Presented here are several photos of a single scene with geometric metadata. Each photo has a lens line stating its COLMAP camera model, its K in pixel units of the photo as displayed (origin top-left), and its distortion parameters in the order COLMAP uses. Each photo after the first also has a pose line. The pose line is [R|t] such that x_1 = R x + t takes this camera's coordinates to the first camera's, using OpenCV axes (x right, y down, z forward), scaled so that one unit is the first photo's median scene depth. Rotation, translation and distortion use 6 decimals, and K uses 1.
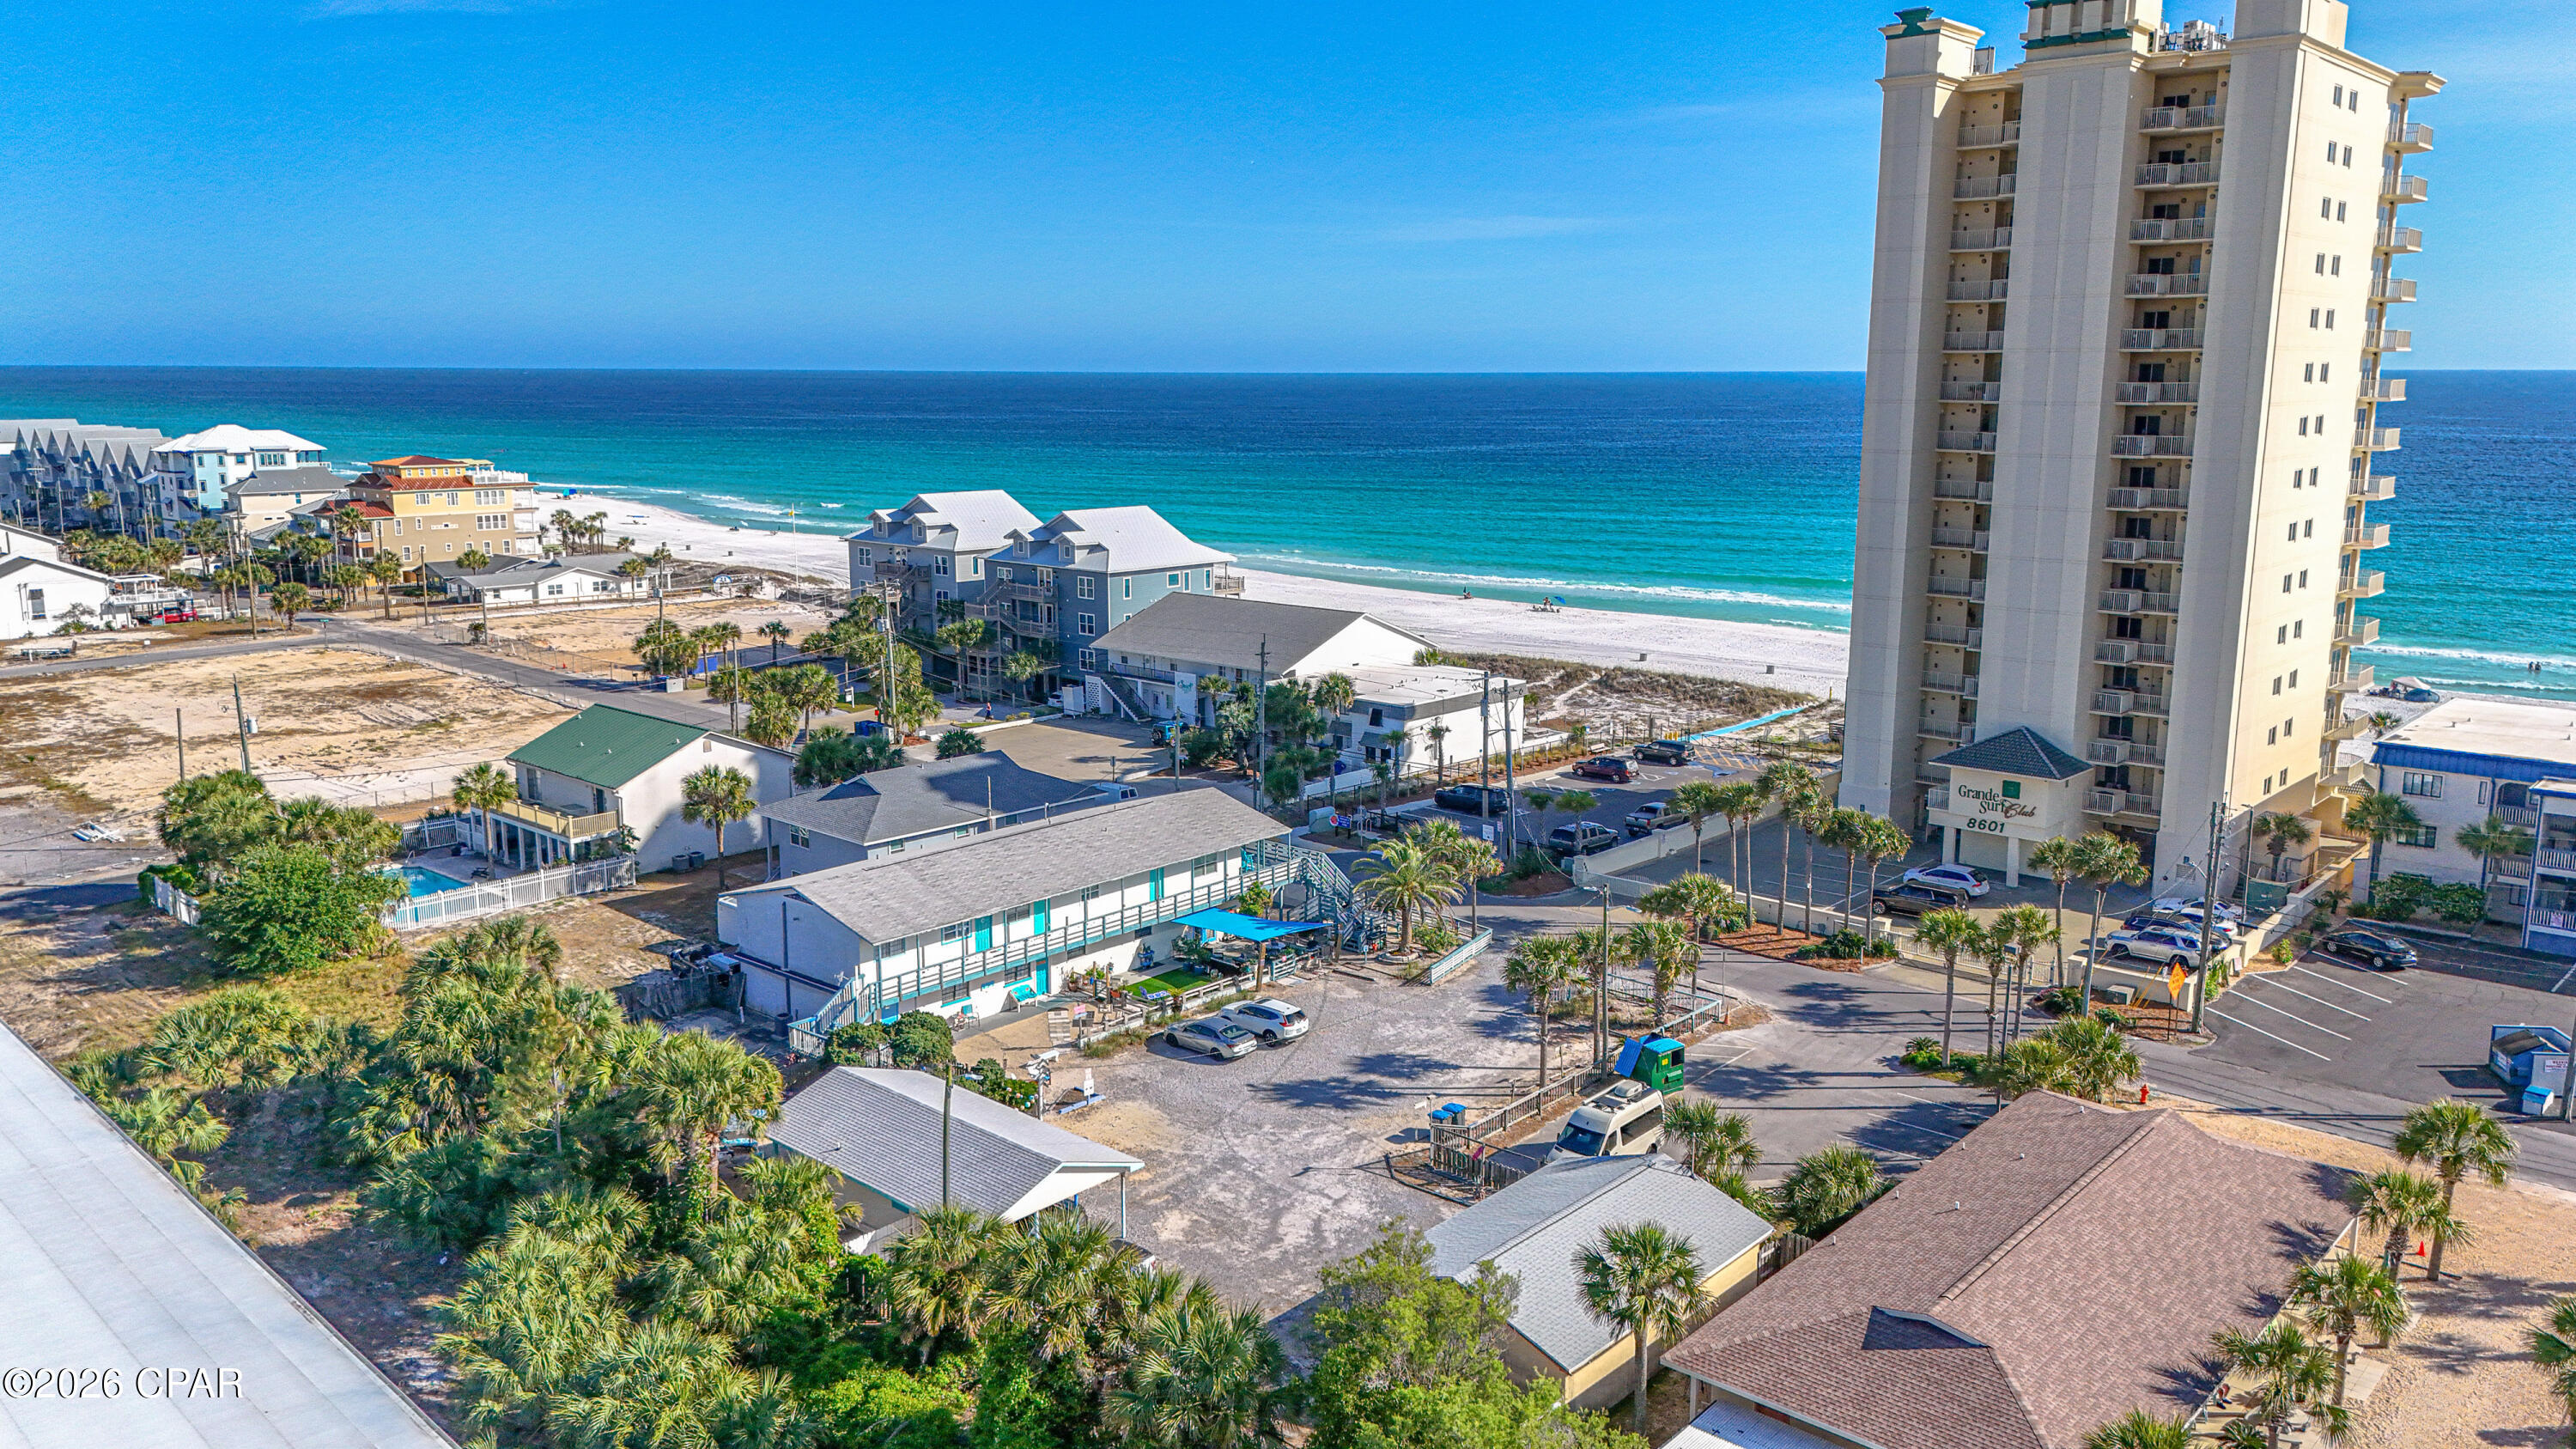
lens RADIAL K [[1883.9, 0, 1290.4], [0, 1883.9, 719.2], [0, 0, 1]] dist [0.074436, -0.062638]
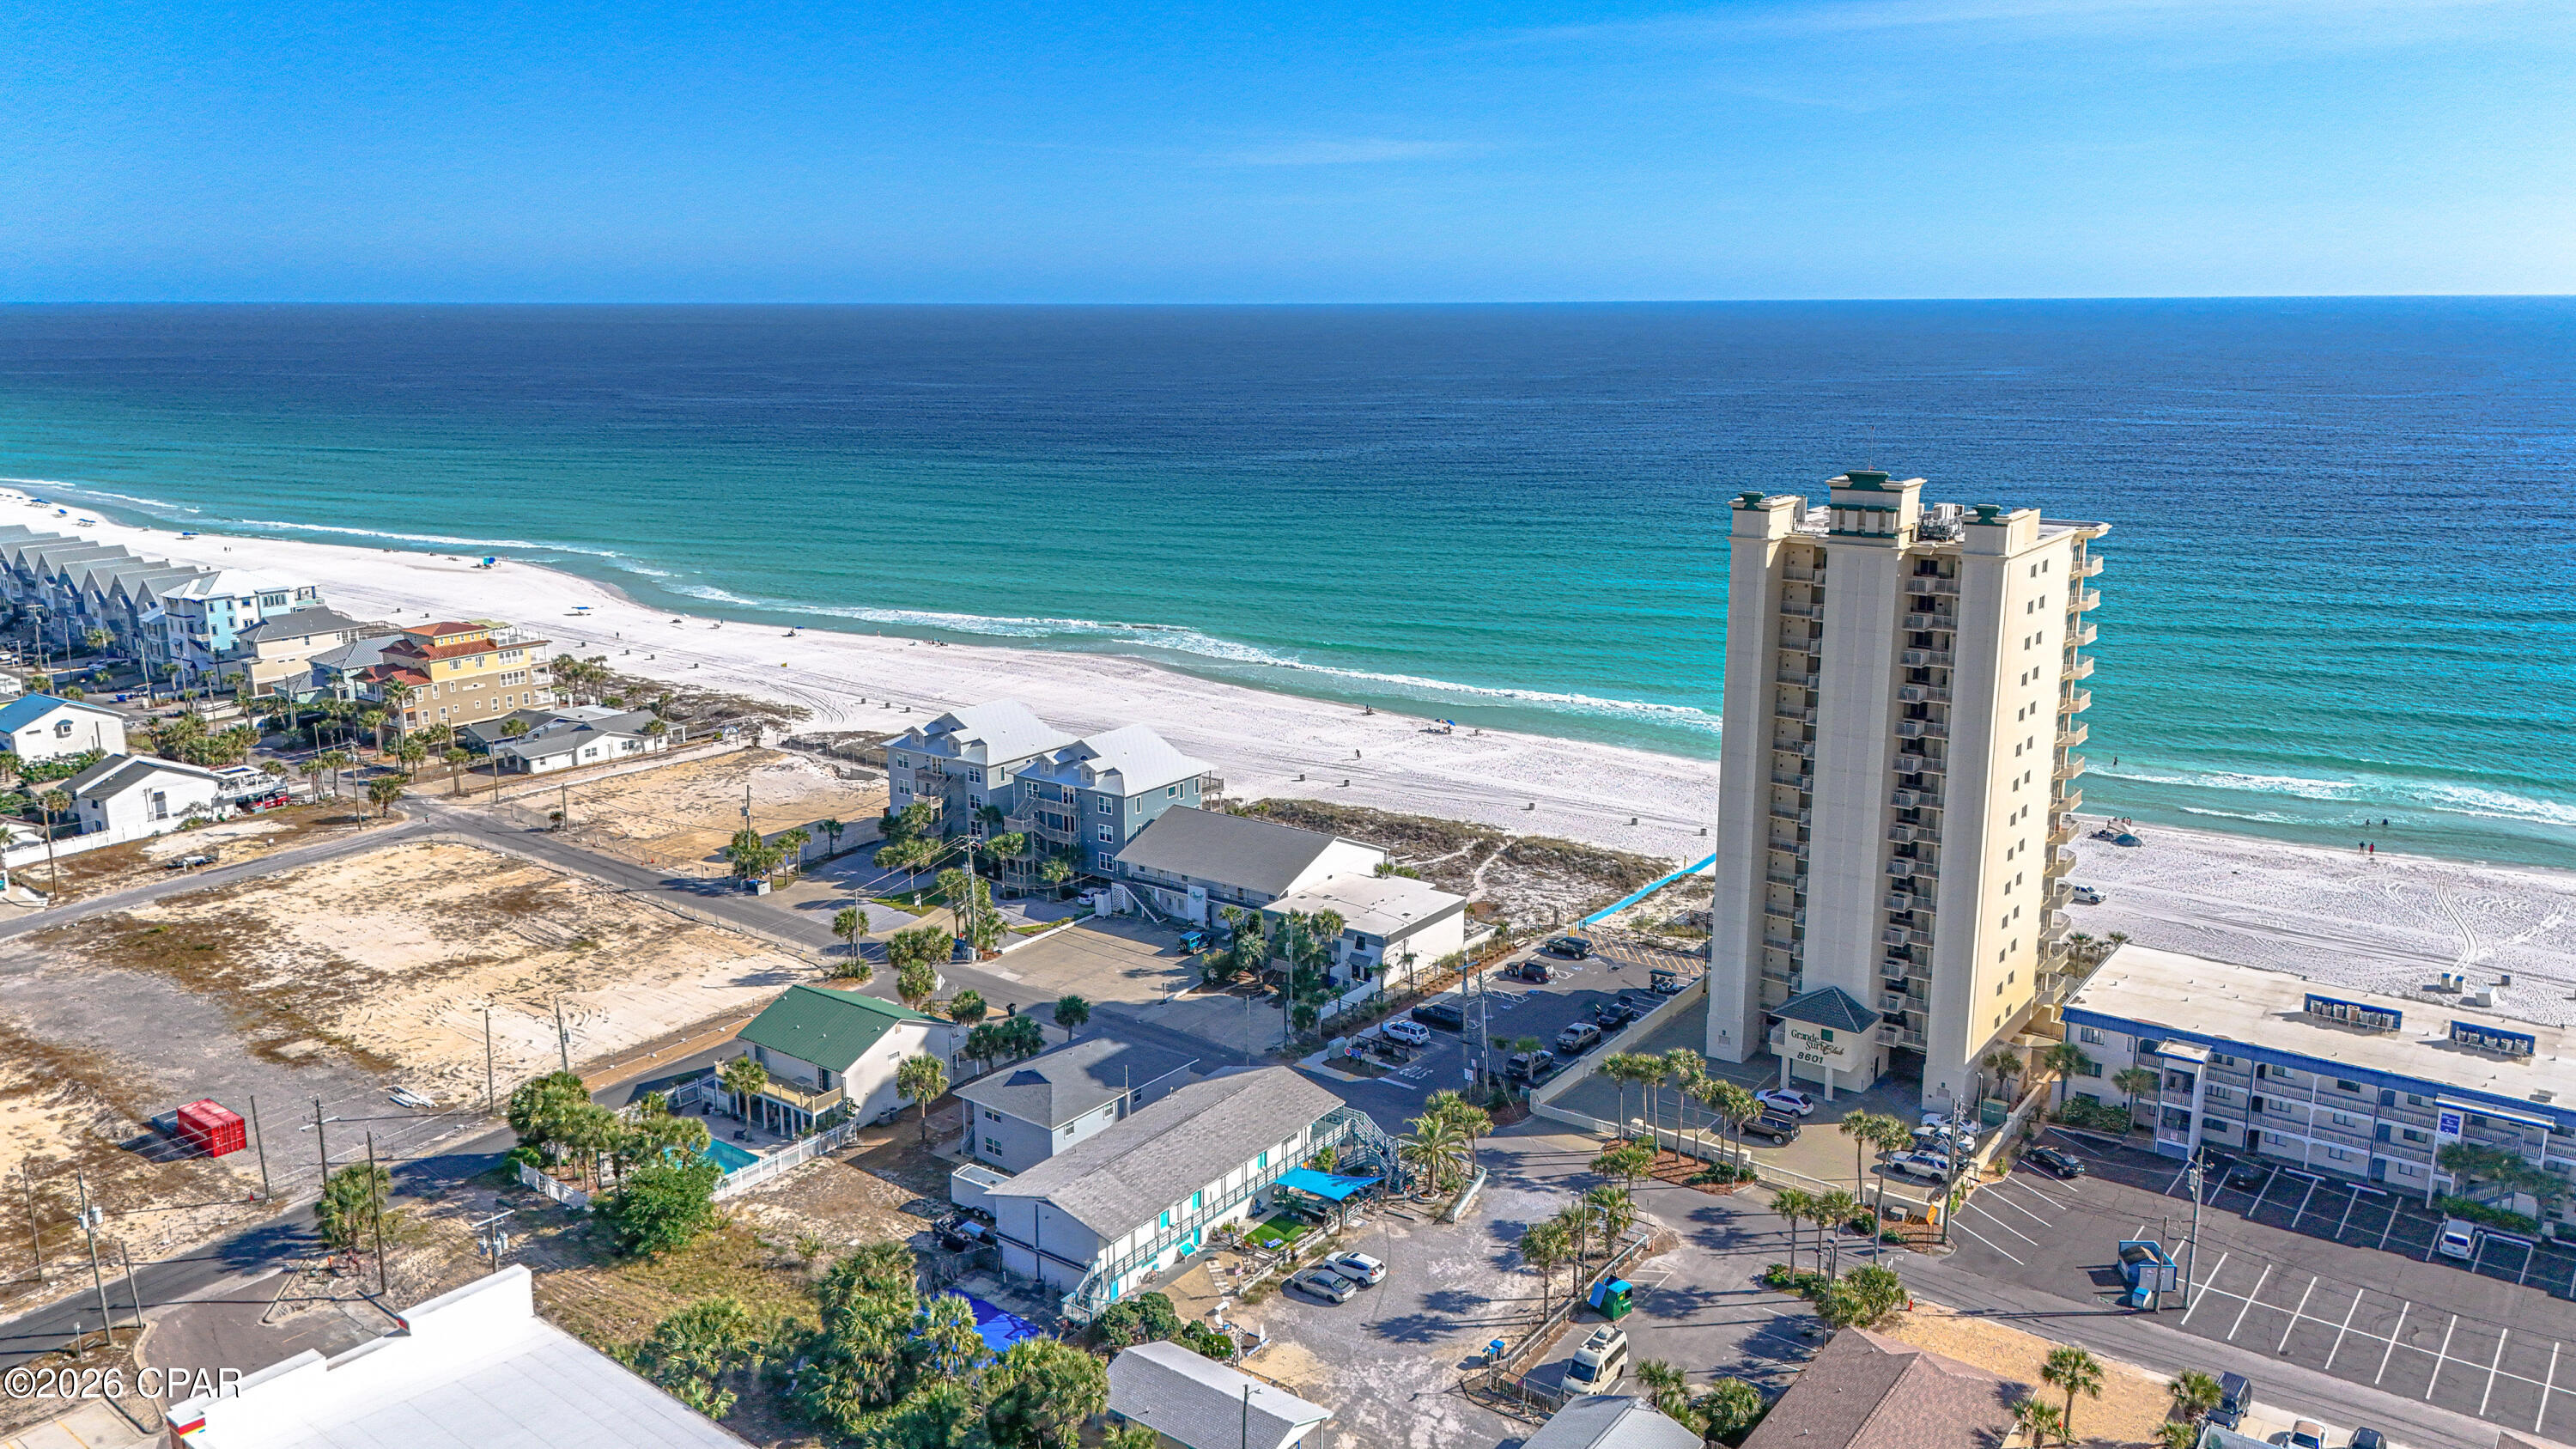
lens RADIAL K [[1883.9, 0, 1290.4], [0, 1883.9, 719.2], [0, 0, 1]] dist [0.074436, -0.062638]
pose [[0.995606, -0.024398, 0.090402, -0.159722], [0.021080, 0.999075, 0.037487, -0.280504], [-0.091233, -0.035417, 0.995200, -0.411124]]
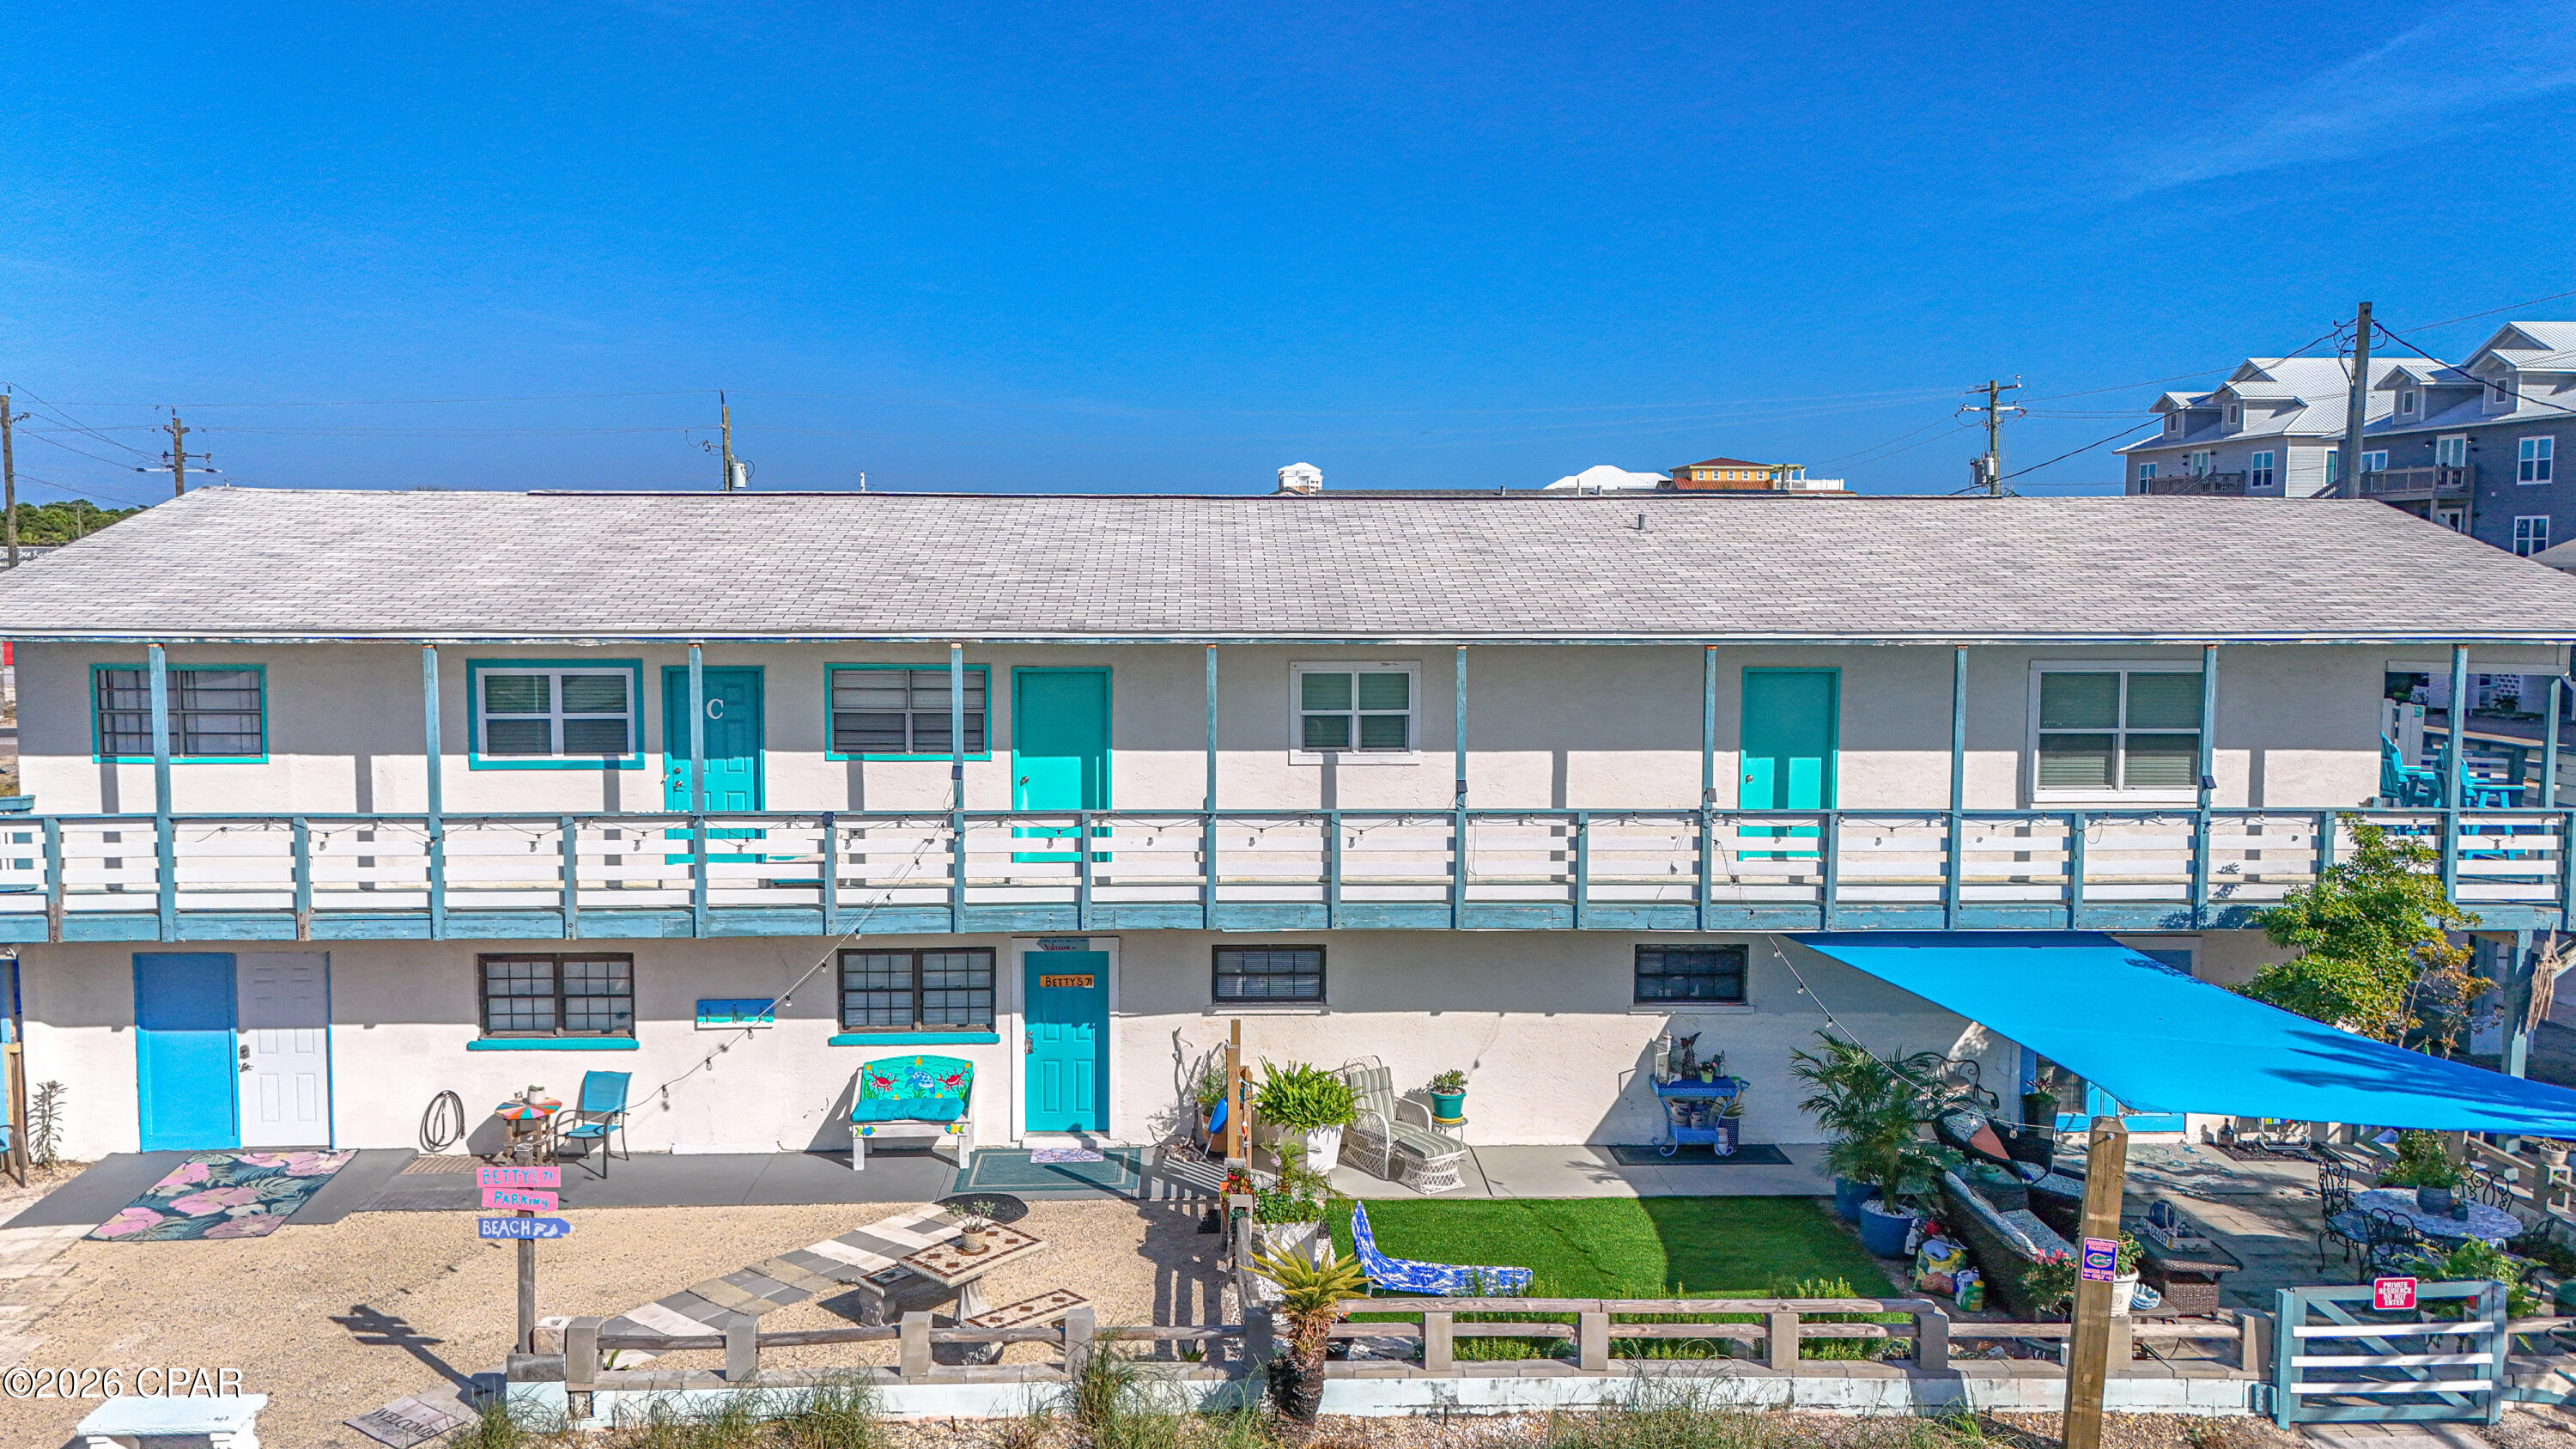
lens RADIAL K [[1892.0, 0, 1288.6], [0, 1892.0, 718.3], [0, 0, 1]] dist [0.042531, -0.009611]
pose [[0.693908, 0.061732, -0.717412, 0.035897], [-0.134437, 0.989907, -0.044852, 0.092402], [0.707402, 0.127570, 0.695203, 0.755321]]
